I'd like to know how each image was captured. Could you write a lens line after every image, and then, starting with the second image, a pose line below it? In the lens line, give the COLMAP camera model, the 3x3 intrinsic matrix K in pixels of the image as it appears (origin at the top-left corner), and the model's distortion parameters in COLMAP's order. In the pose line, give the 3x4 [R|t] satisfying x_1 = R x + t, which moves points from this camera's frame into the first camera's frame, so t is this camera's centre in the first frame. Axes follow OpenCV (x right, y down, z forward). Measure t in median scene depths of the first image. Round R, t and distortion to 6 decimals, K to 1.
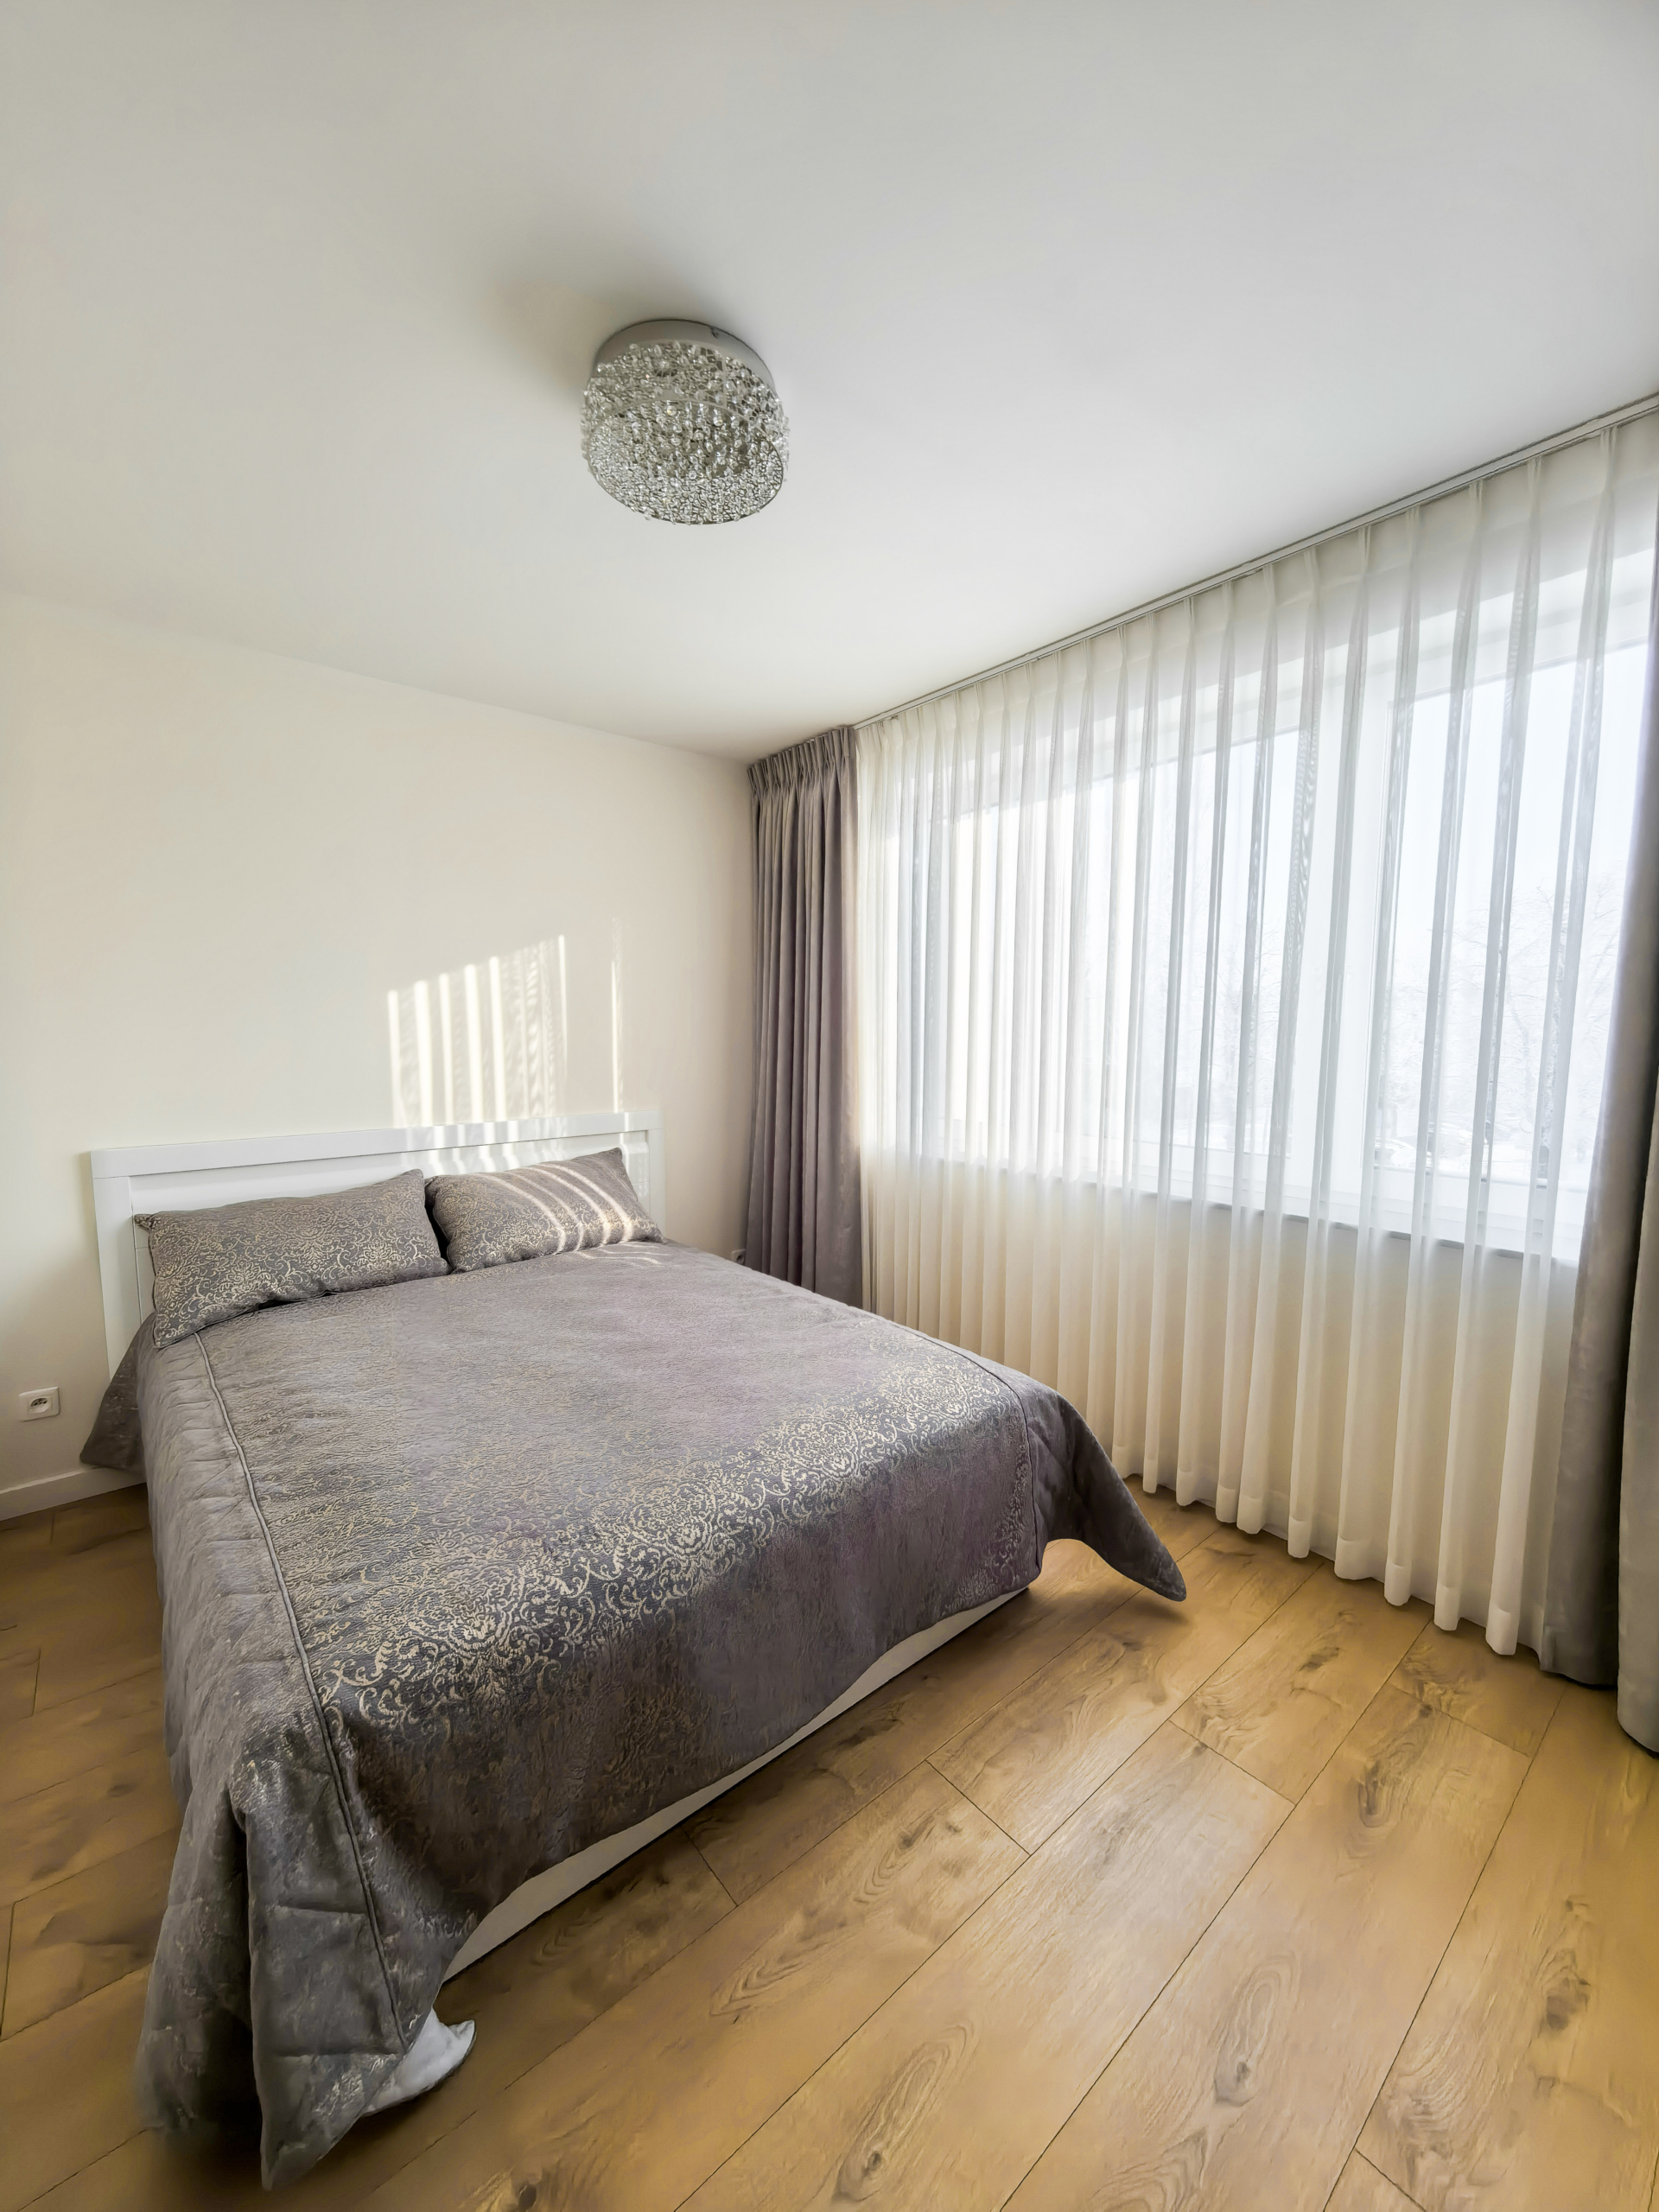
lens RADIAL K [[876.8, 0, 829.7], [0, 876.8, 1108.9], [0, 0, 1]] dist [-0.002966, -0.000152]
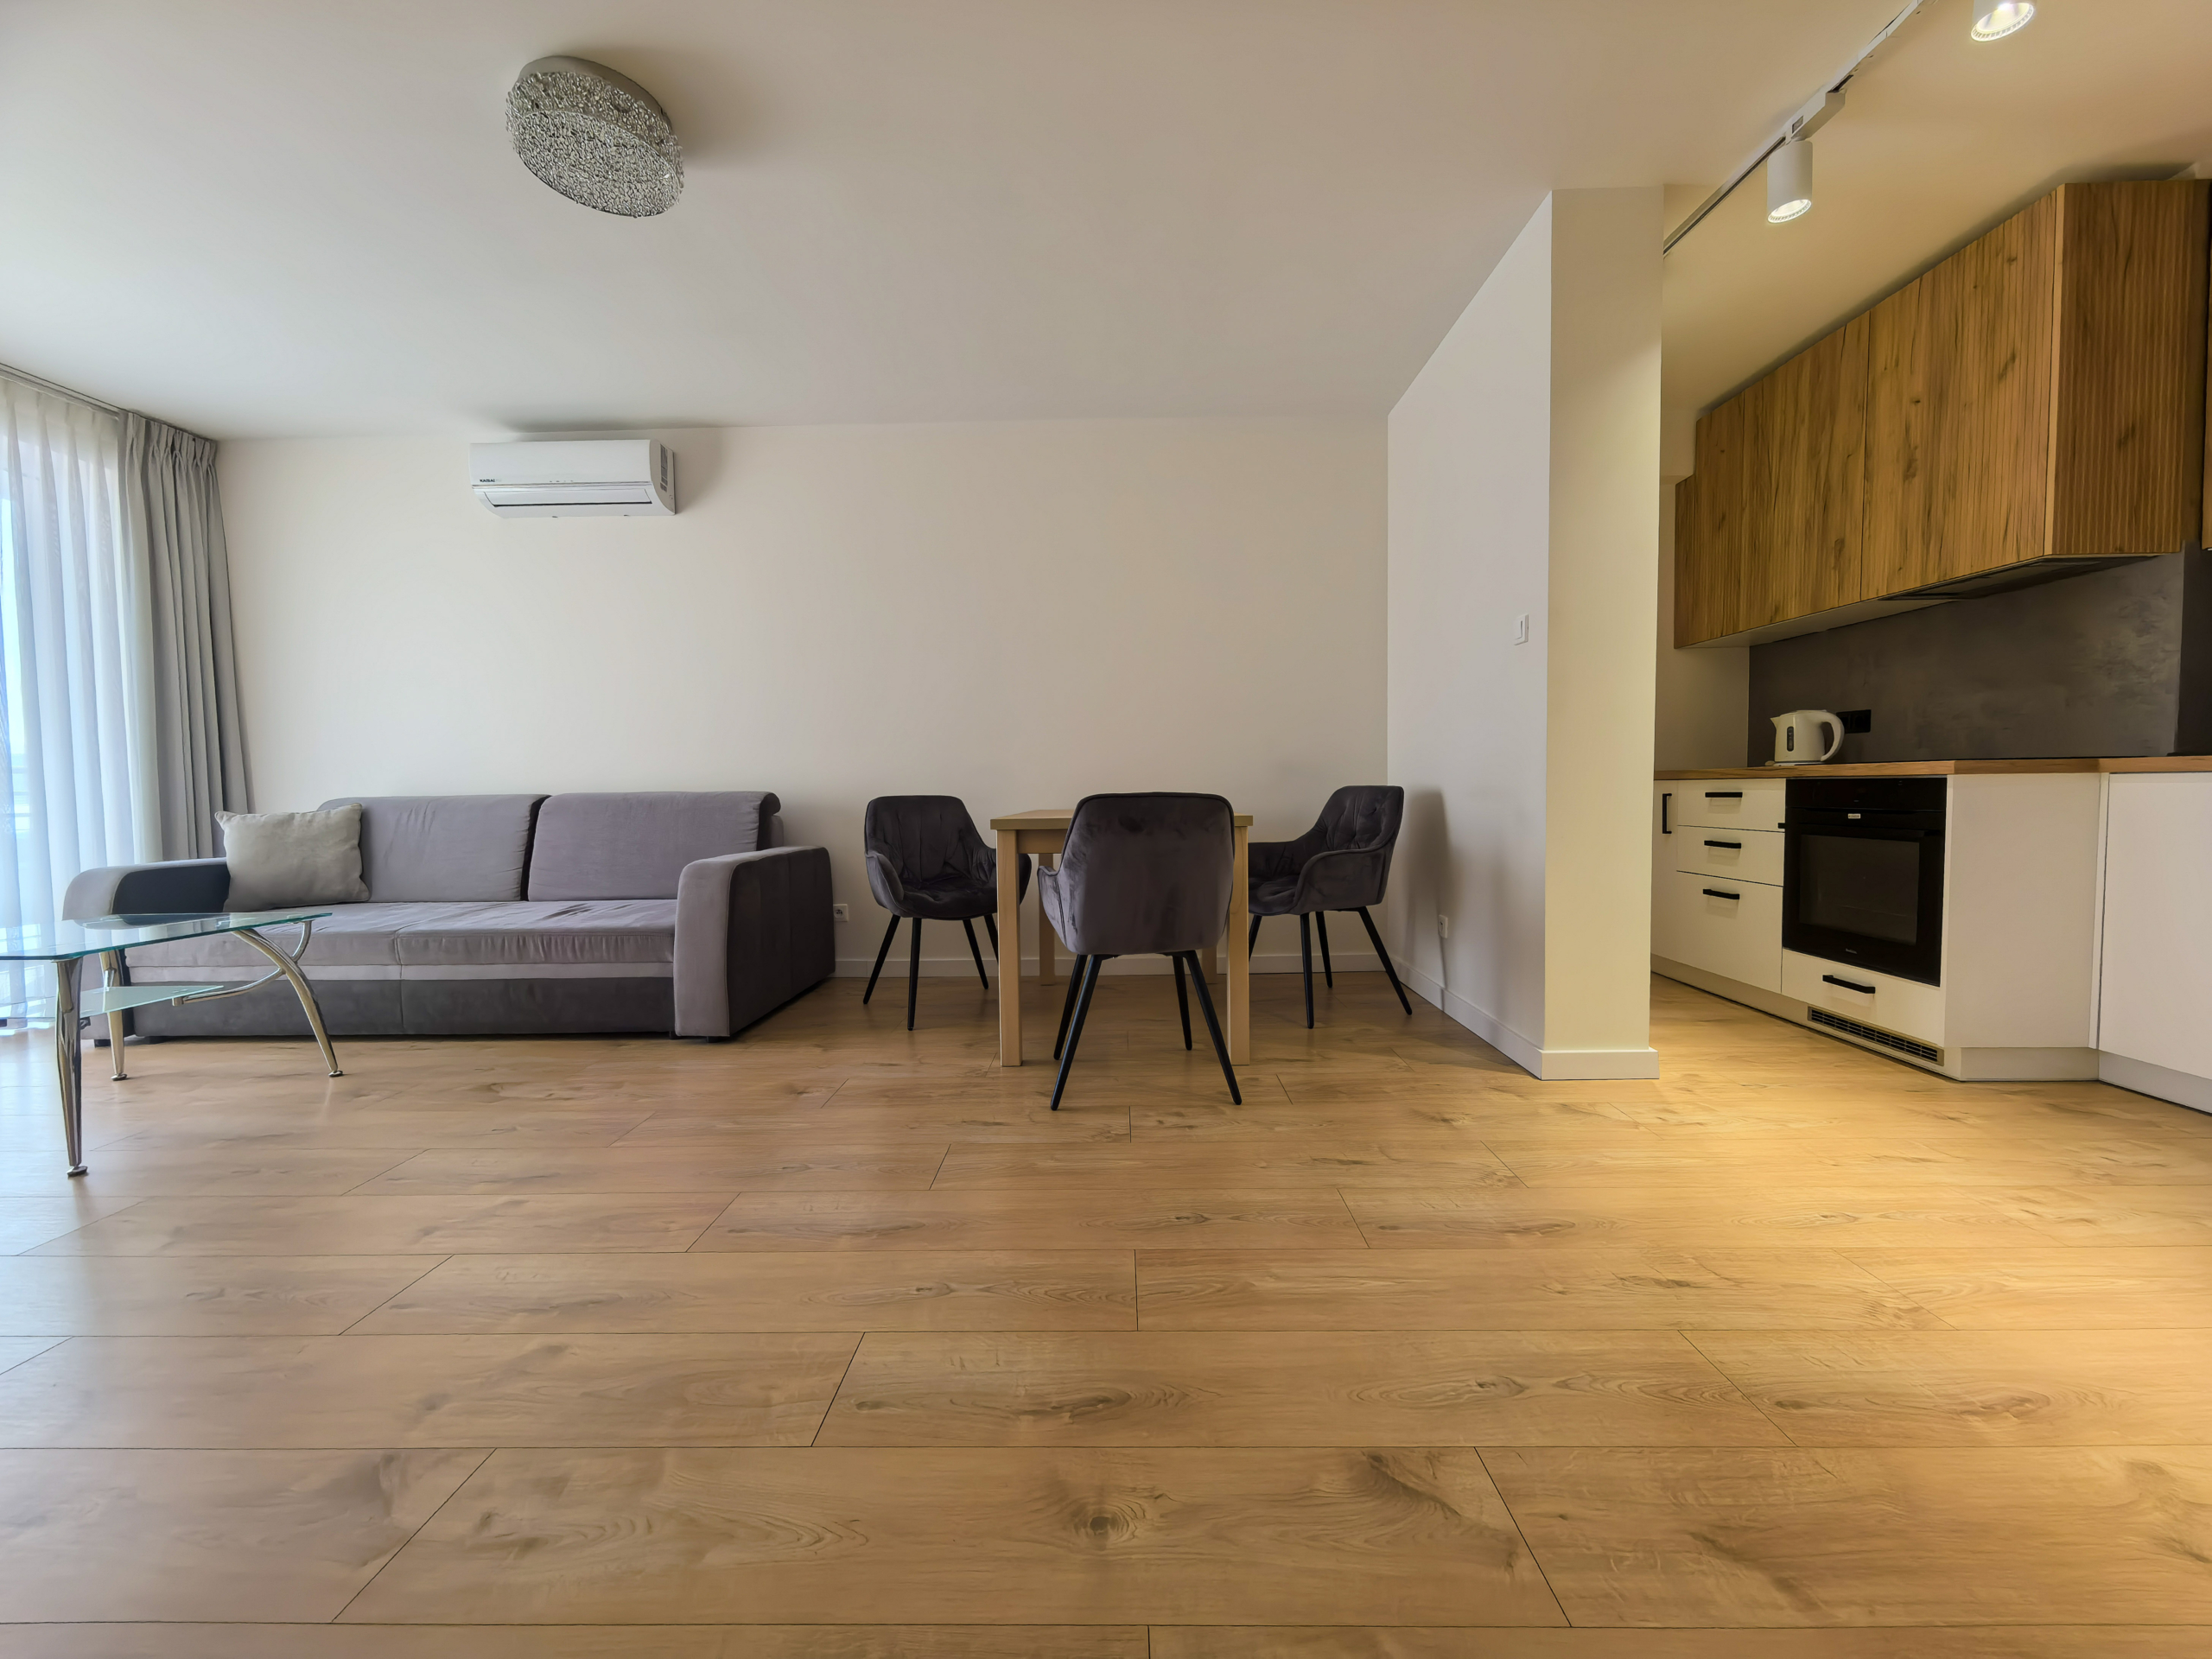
lens RADIAL K [[876.8, 0, 1114.6], [0, 876.8, 830.7], [0, 0, 1]] dist [-0.002966, -0.000152]
pose [[-0.753293, -0.032808, 0.656866, -0.779870], [0.069909, 0.989102, 0.129573, 0.246411], [-0.653959, 0.143528, -0.742790, 1.264397]]
